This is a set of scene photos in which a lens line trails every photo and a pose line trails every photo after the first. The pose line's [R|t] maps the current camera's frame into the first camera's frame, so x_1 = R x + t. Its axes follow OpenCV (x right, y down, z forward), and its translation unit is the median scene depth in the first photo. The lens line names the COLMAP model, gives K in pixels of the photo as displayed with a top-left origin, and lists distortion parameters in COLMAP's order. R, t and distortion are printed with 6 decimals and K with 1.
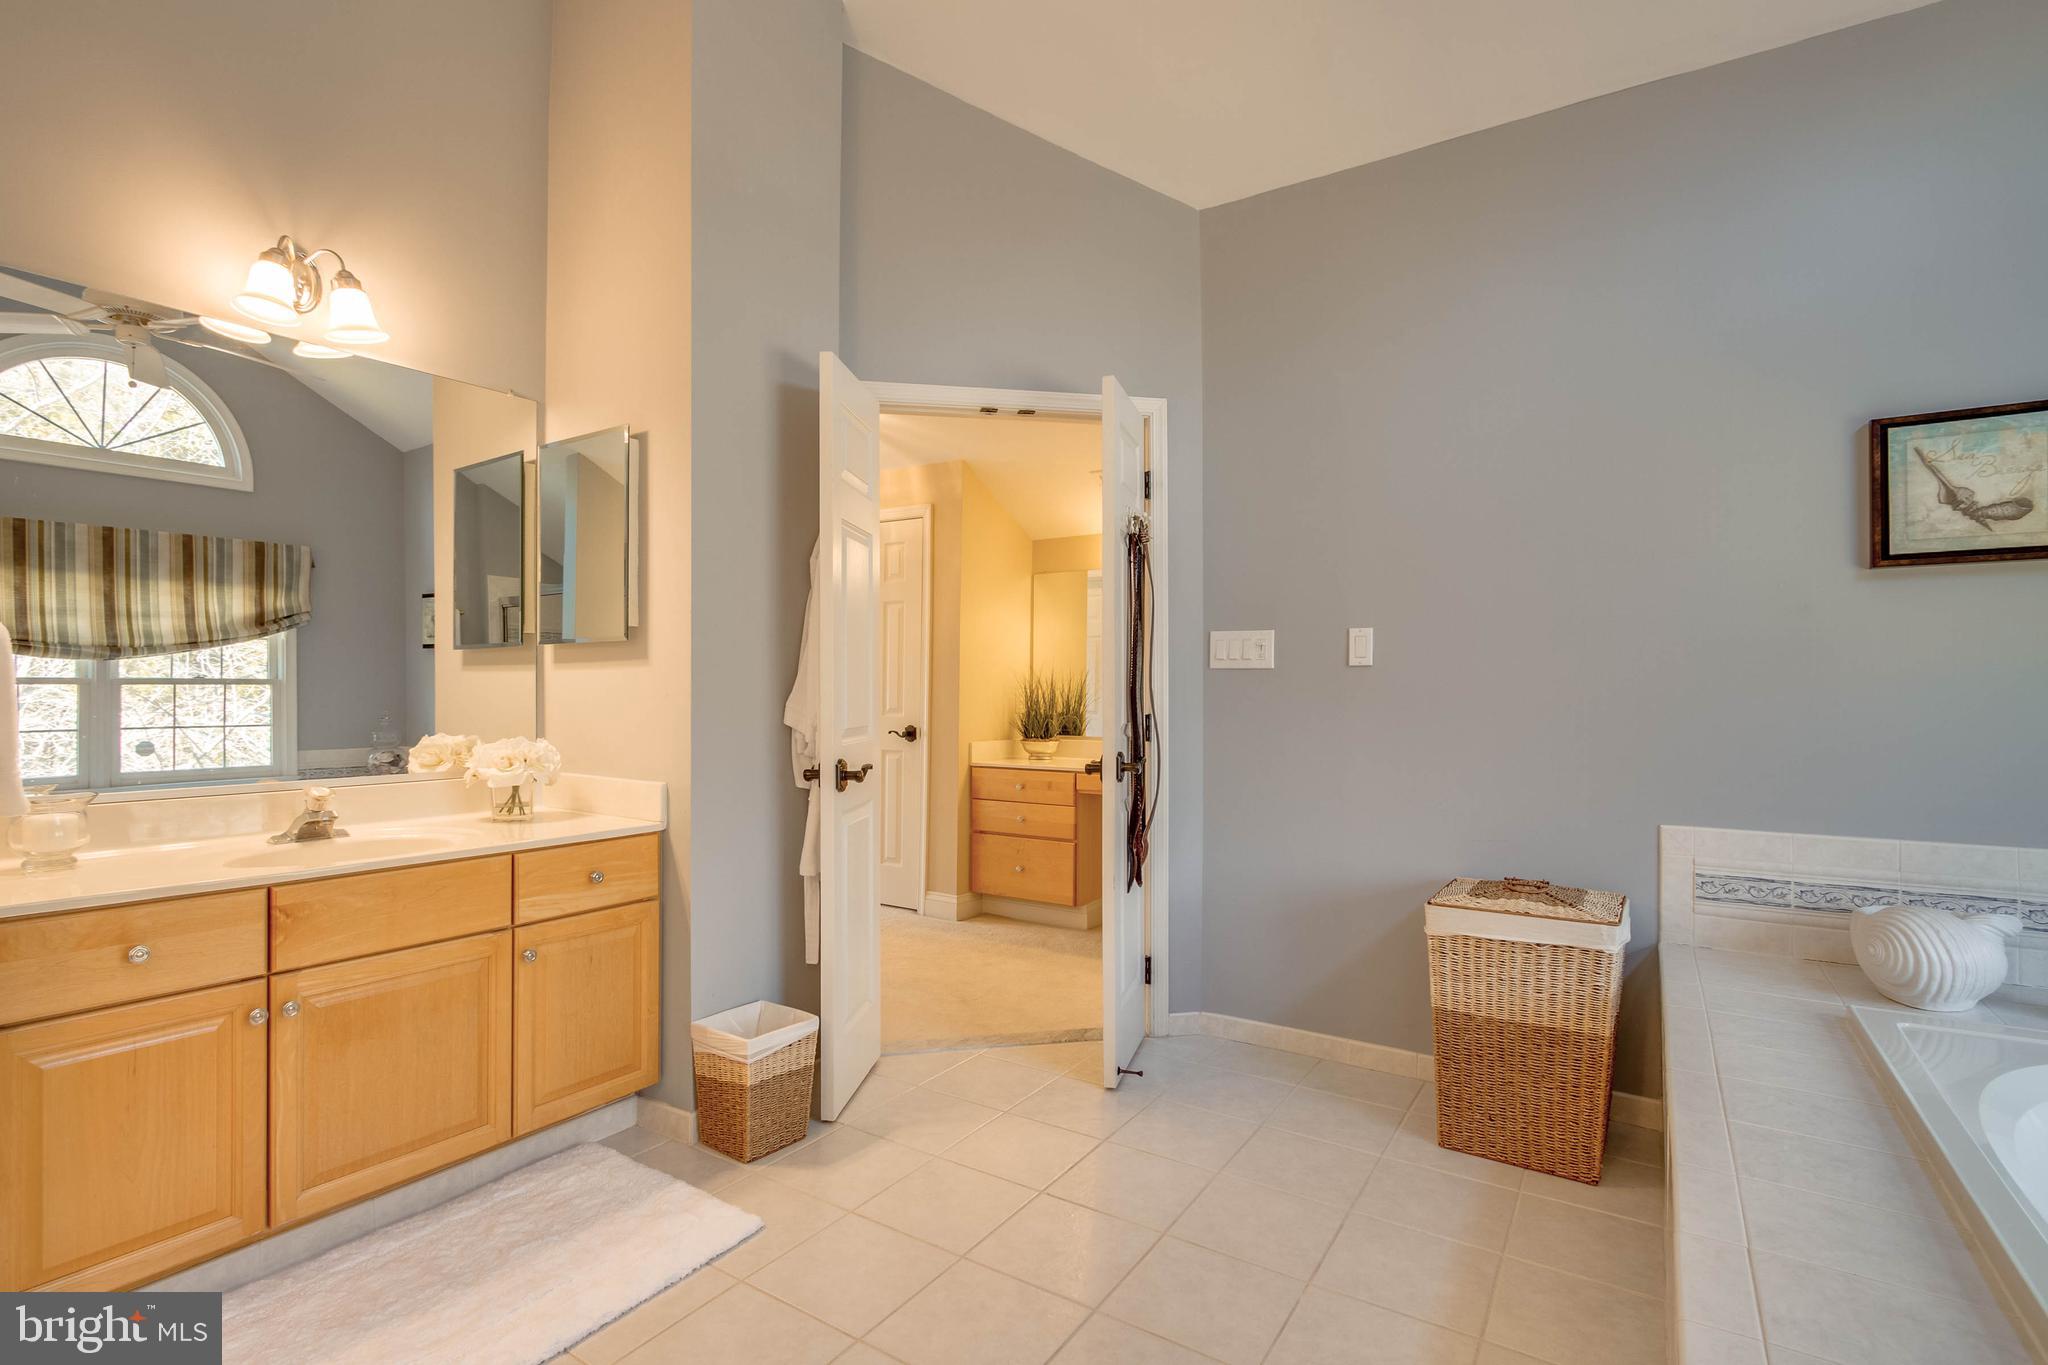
lens RADIAL K [[977.1, 0, 1022.3], [0, 977.1, 681.8], [0, 0, 1]] dist [-0.002296, 0.000203]
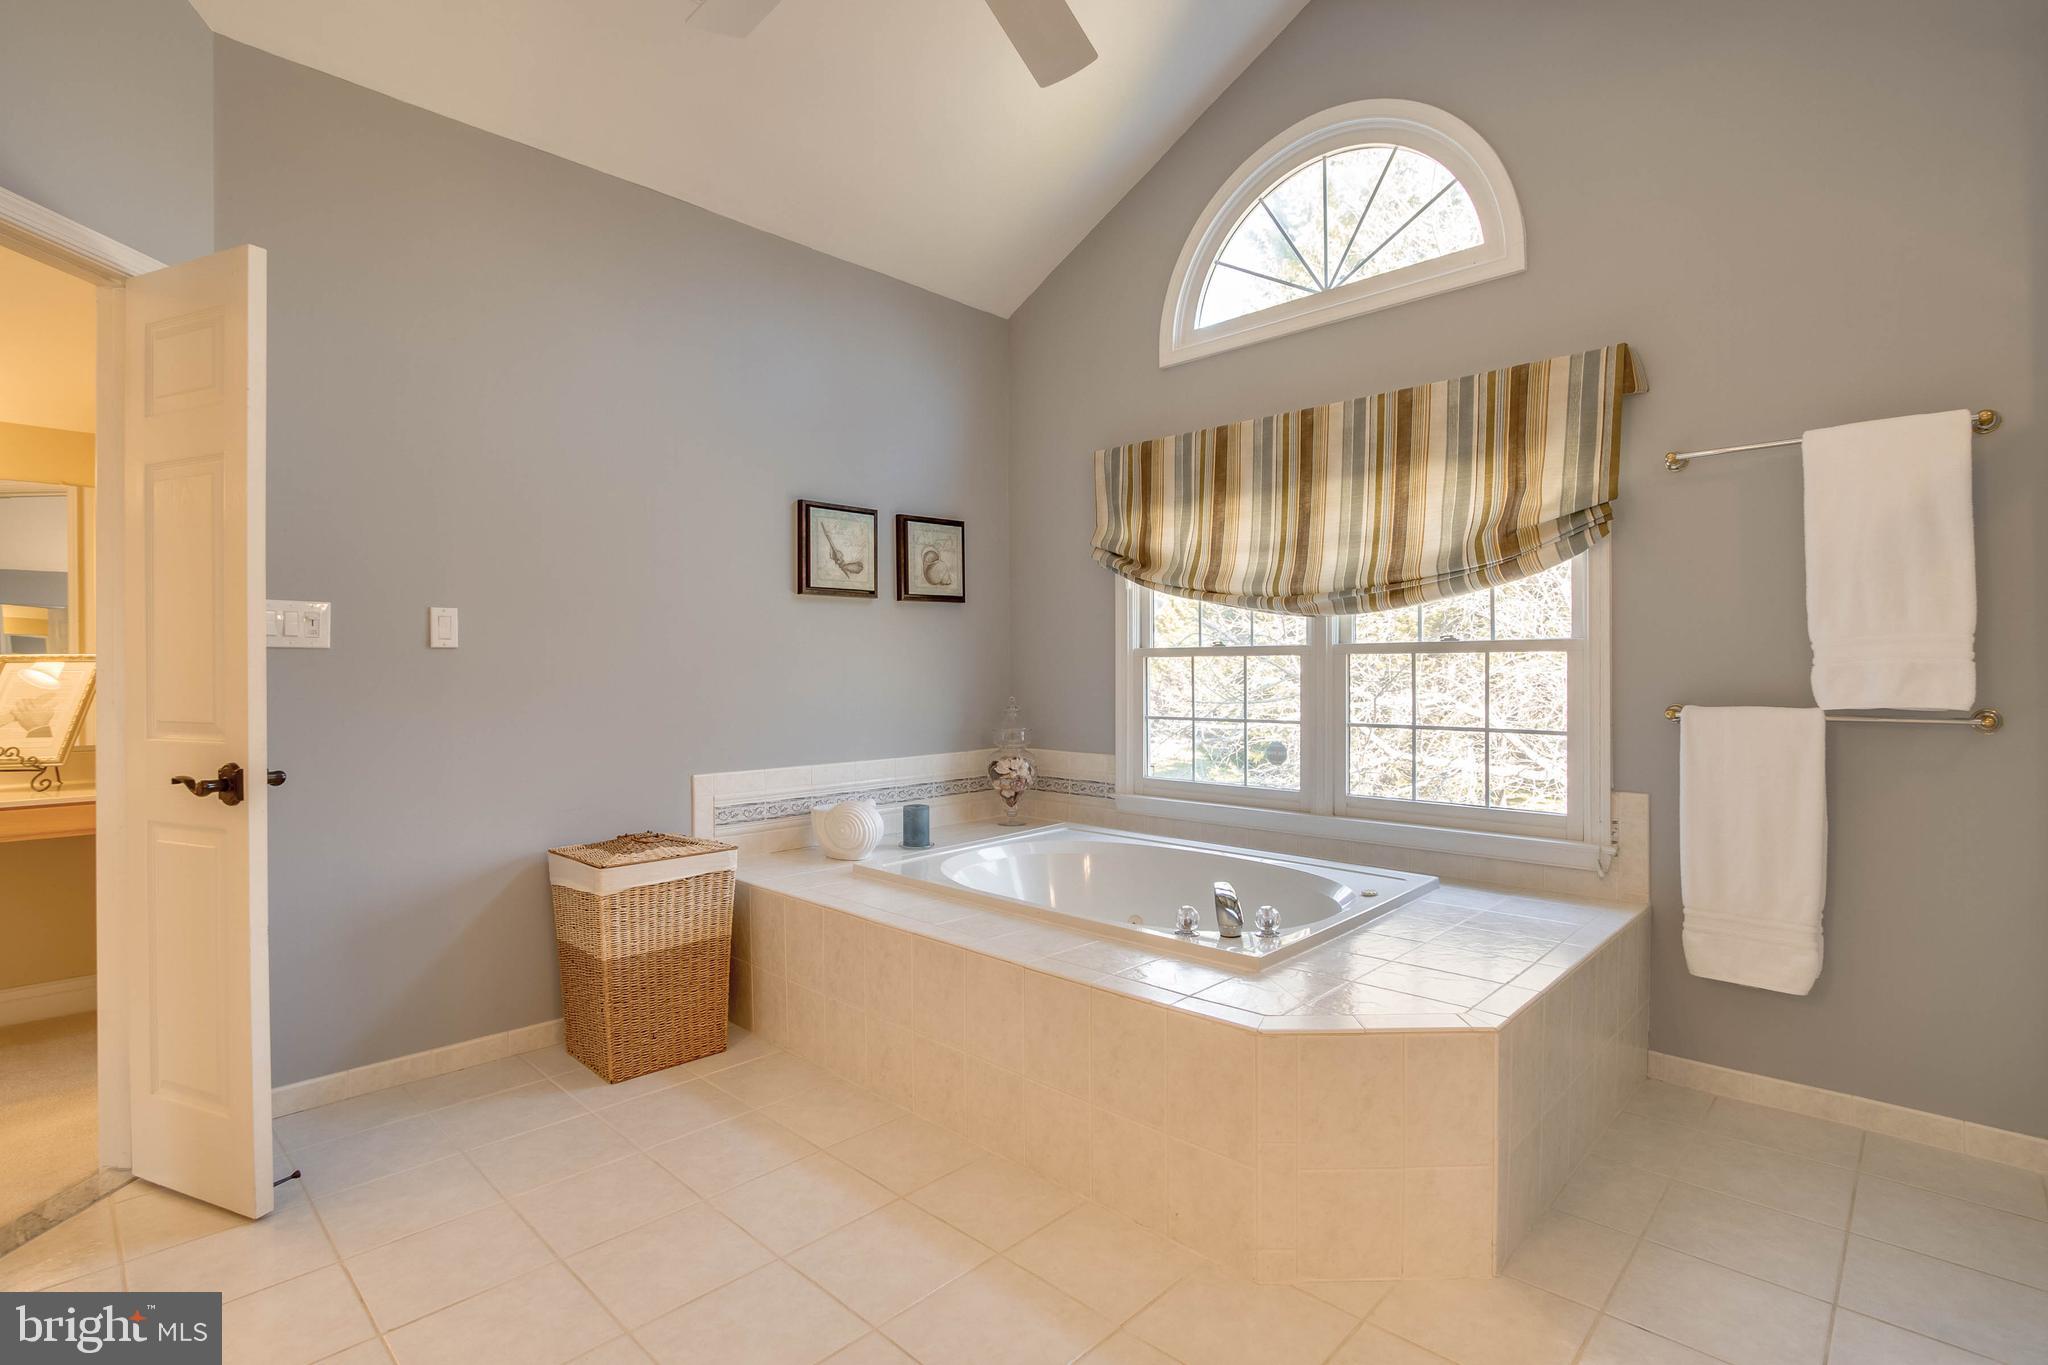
lens RADIAL K [[953.8, 0, 1028.7], [0, 953.8, 672.6], [0, 0, 1]] dist [-0.005052, -0.000274]
pose [[0.196558, -0.002375, 0.980489, -0.560014], [-0.001250, 0.999996, 0.002673, 0.005638], [-0.980491, -0.001751, 0.196555, 0.338511]]
